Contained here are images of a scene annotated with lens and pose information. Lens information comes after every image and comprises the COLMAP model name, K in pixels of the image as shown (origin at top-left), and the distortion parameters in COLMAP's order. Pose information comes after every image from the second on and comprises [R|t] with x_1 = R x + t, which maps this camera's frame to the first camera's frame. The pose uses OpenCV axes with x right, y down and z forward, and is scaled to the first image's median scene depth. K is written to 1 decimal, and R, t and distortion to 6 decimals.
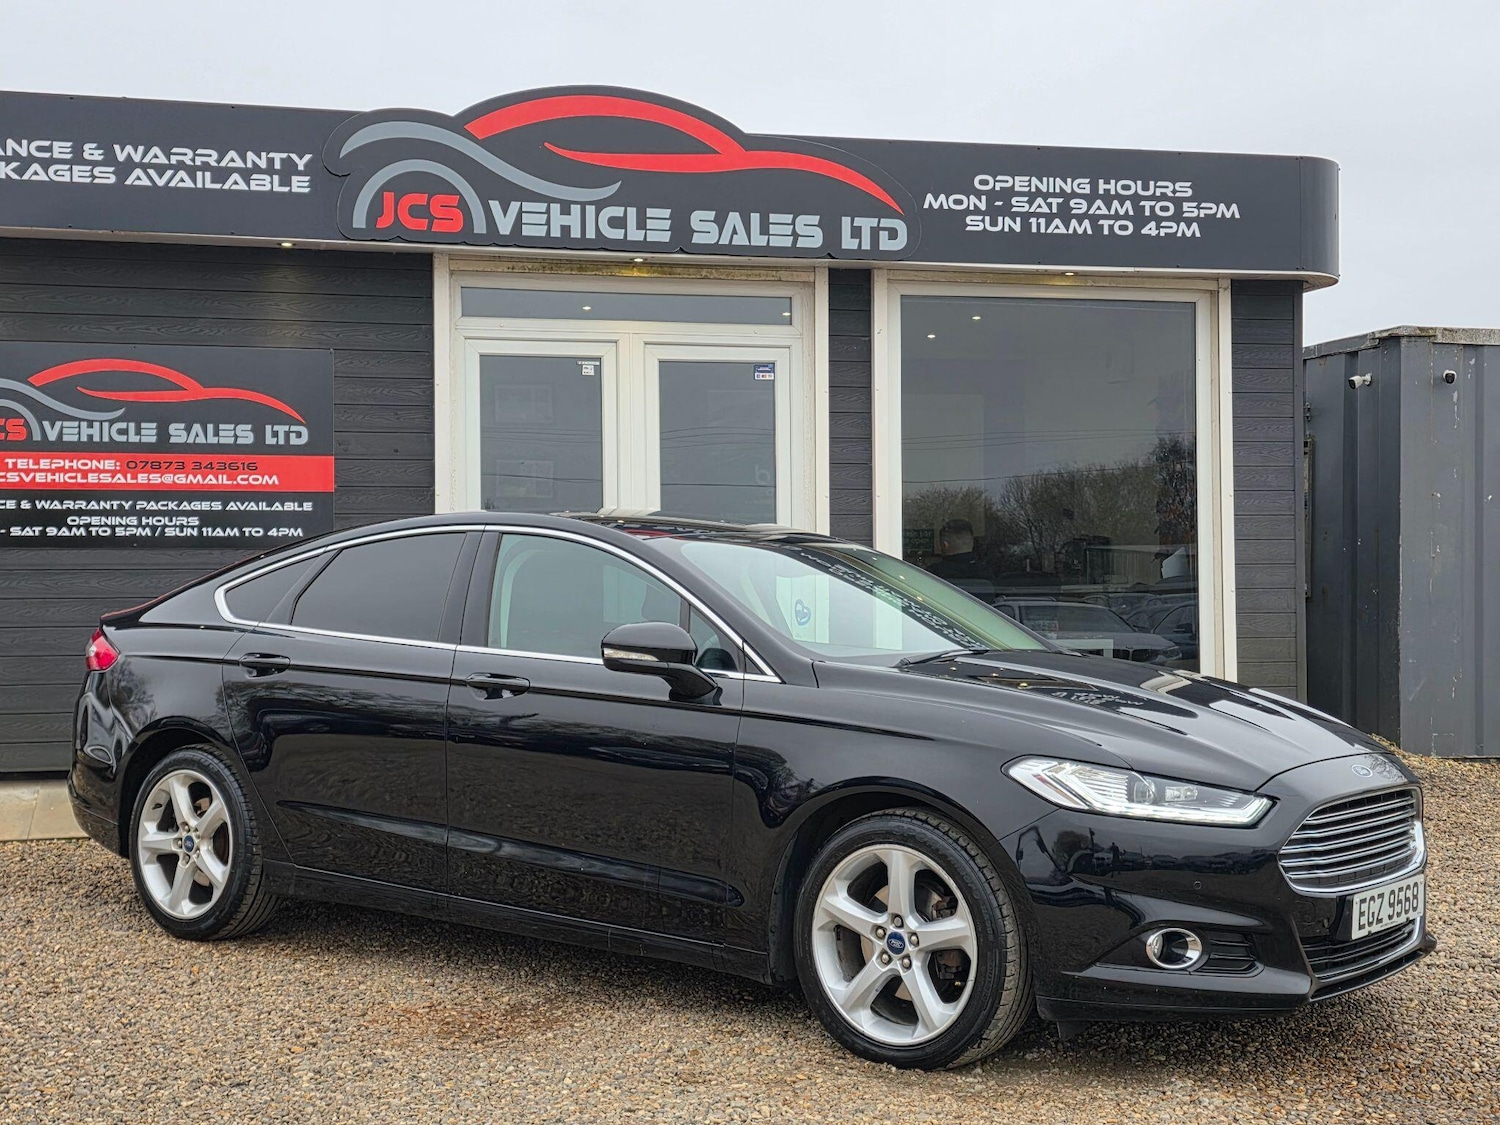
lens RADIAL K [[1961.9, 0, 760.9], [0, 1961.9, 557.0], [0, 0, 1]] dist [0.101128, 0.000000]
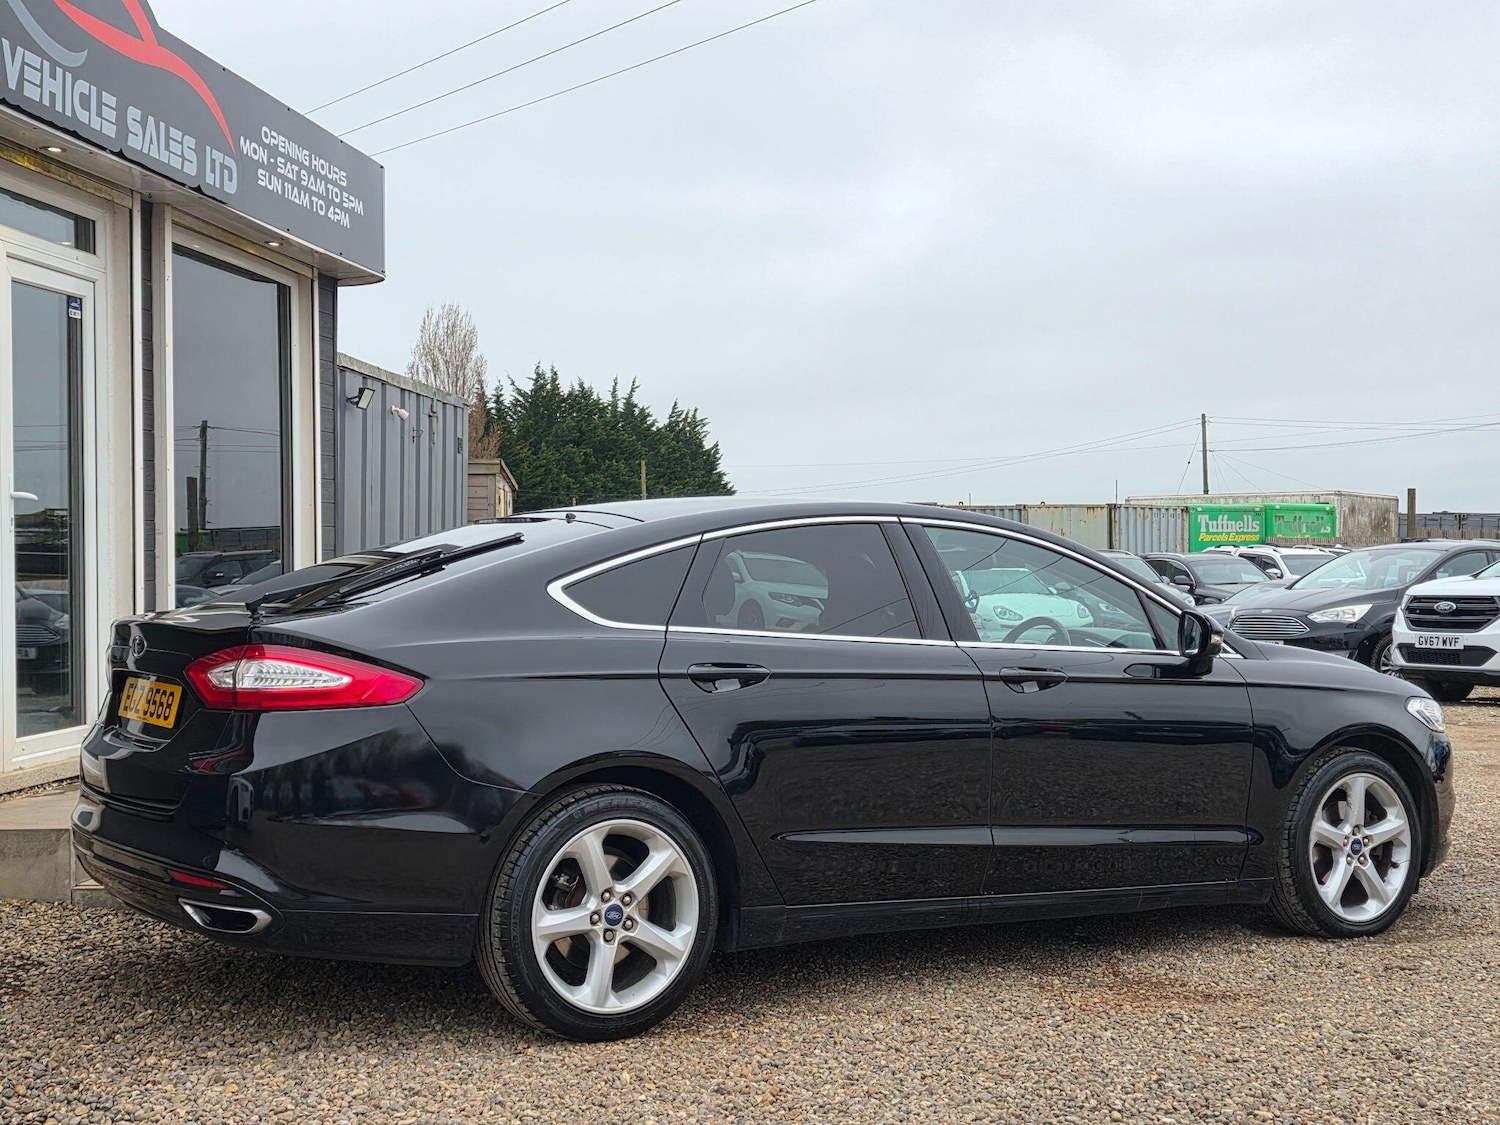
lens RADIAL K [[1961.9, 0, 756.9], [0, 1961.9, 548.6], [0, 0, 1]] dist [0.101128, 0.000000]
pose [[0.351570, 0.006462, 0.936139, -0.708896], [-0.014402, 0.999895, -0.001493, 0.001052], [-0.936051, -0.012957, 0.351626, 0.484101]]
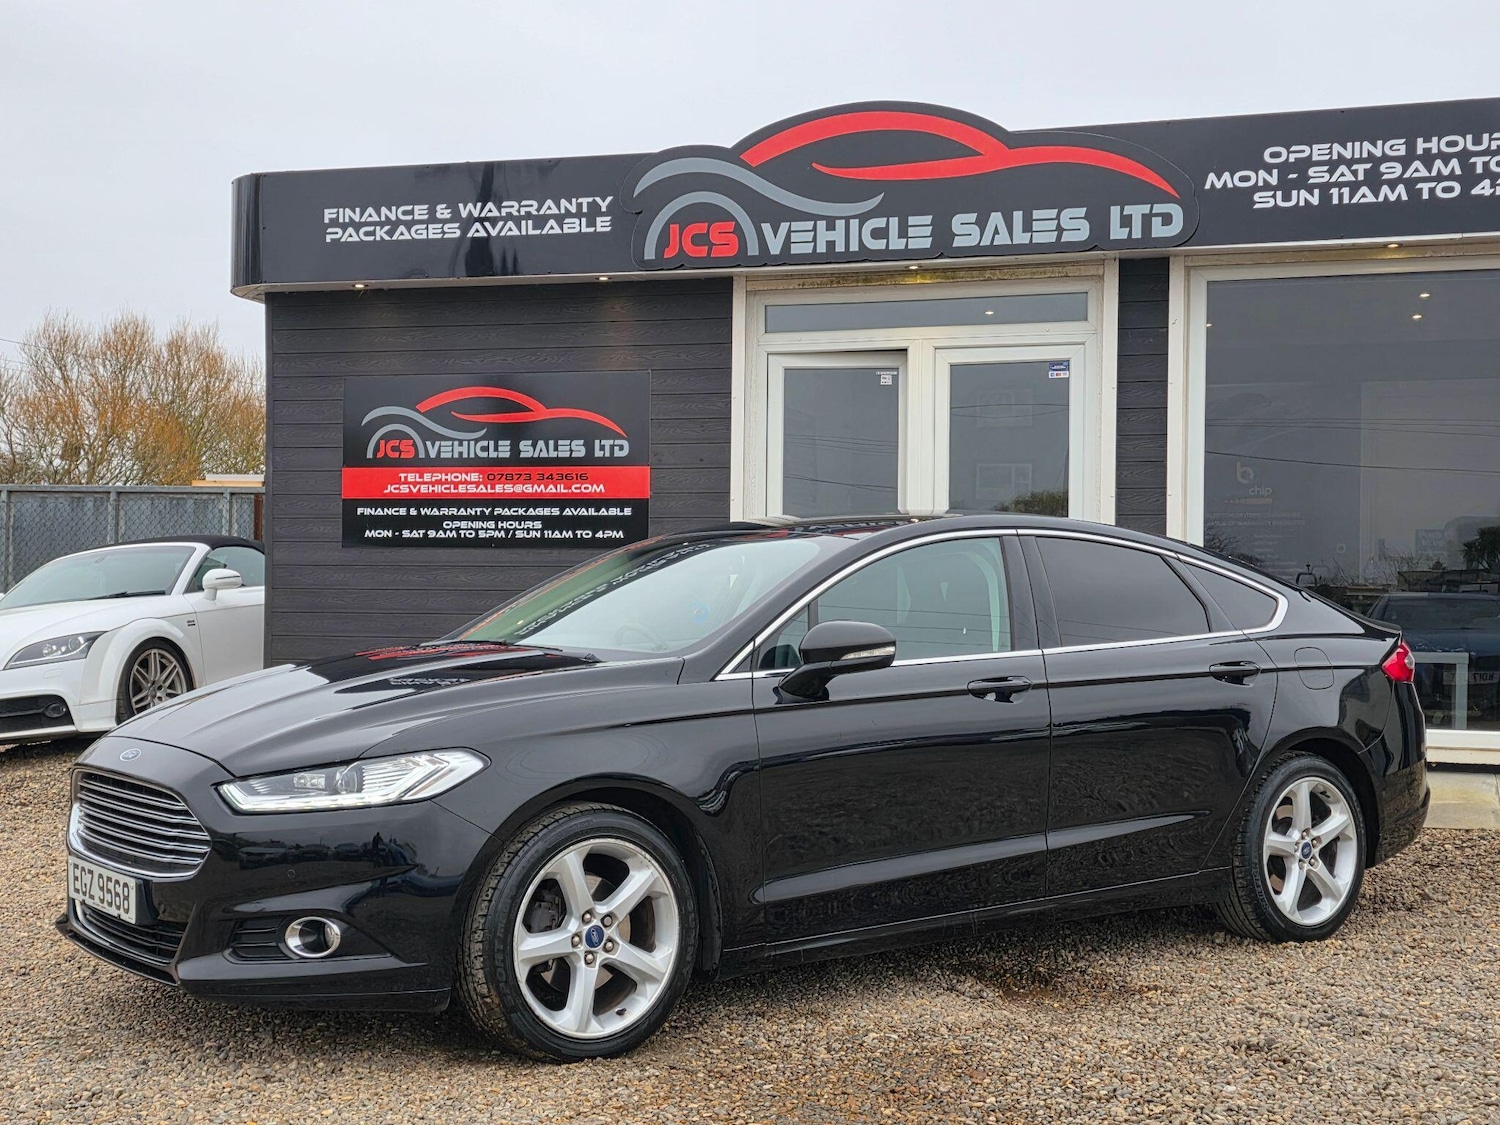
lens RADIAL K [[1961.9, 0, 763.1], [0, 1961.9, 602.2], [0, 0, 1]] dist [0.101128, 0.000000]
pose [[0.869899, 0.014709, -0.493010, 0.388301], [-0.005122, 0.999771, 0.020790, 0.002404], [0.493203, -0.015560, 0.869775, 0.068377]]
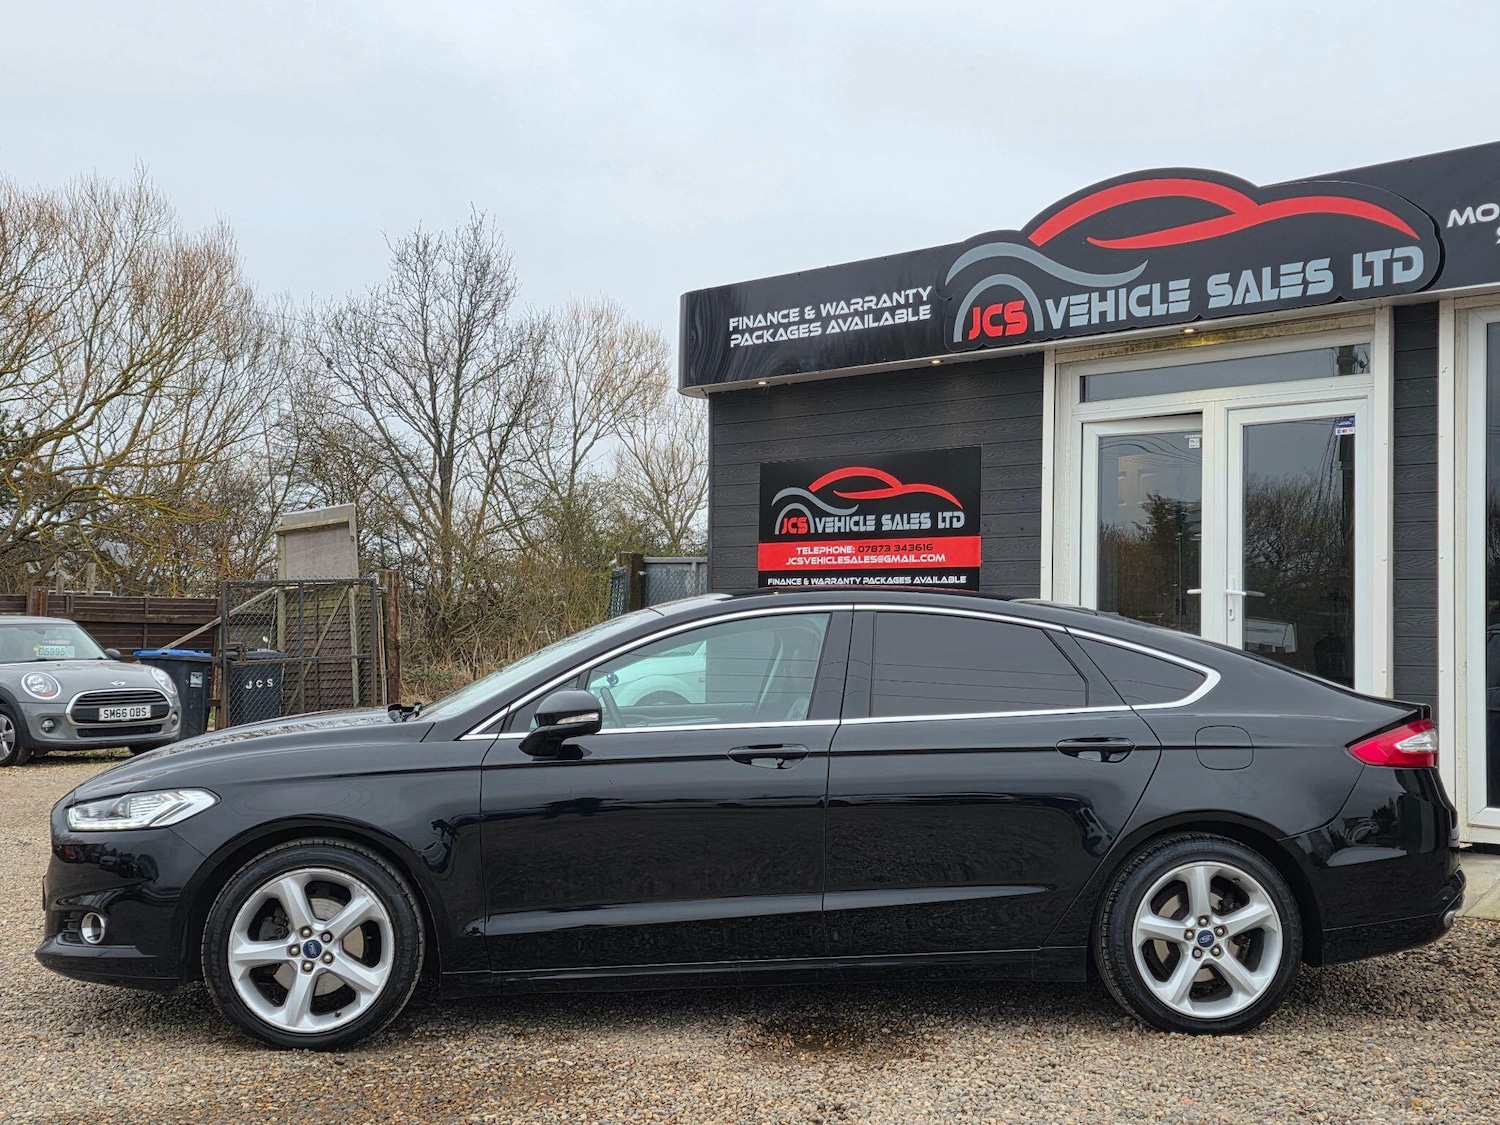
lens RADIAL K [[1961.9, 0, 759.2], [0, 1961.9, 578.1], [0, 0, 1]] dist [0.101128, 0.000000]
pose [[0.496861, -0.012889, -0.867734, 0.728053], [-0.002283, 0.999867, -0.016158, -0.007329], [0.867827, 0.010009, 0.496766, 0.313663]]
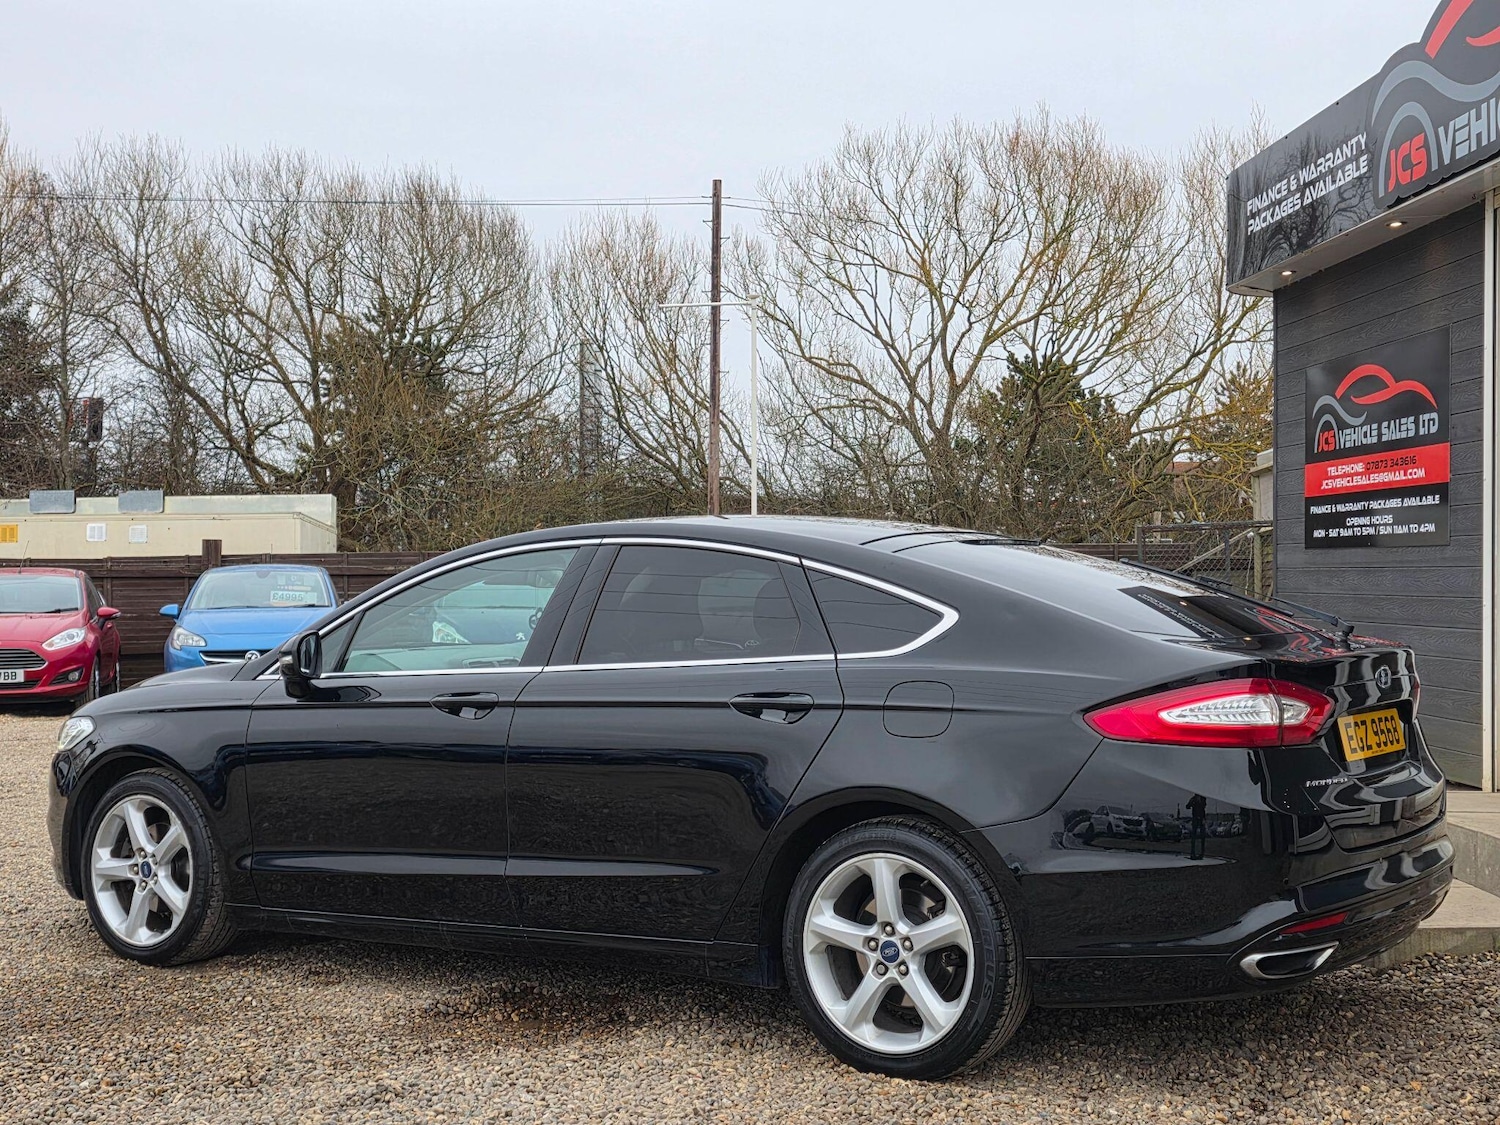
lens RADIAL K [[1961.9, 0, 750.8], [0, 1961.9, 571.4], [0, 0, 1]] dist [0.101128, 0.000000]
pose [[-0.179130, 0.004601, -0.983815, 0.742012], [0.016910, 0.999856, 0.001597, 0.001259], [0.983680, -0.016350, -0.179182, 0.853060]]
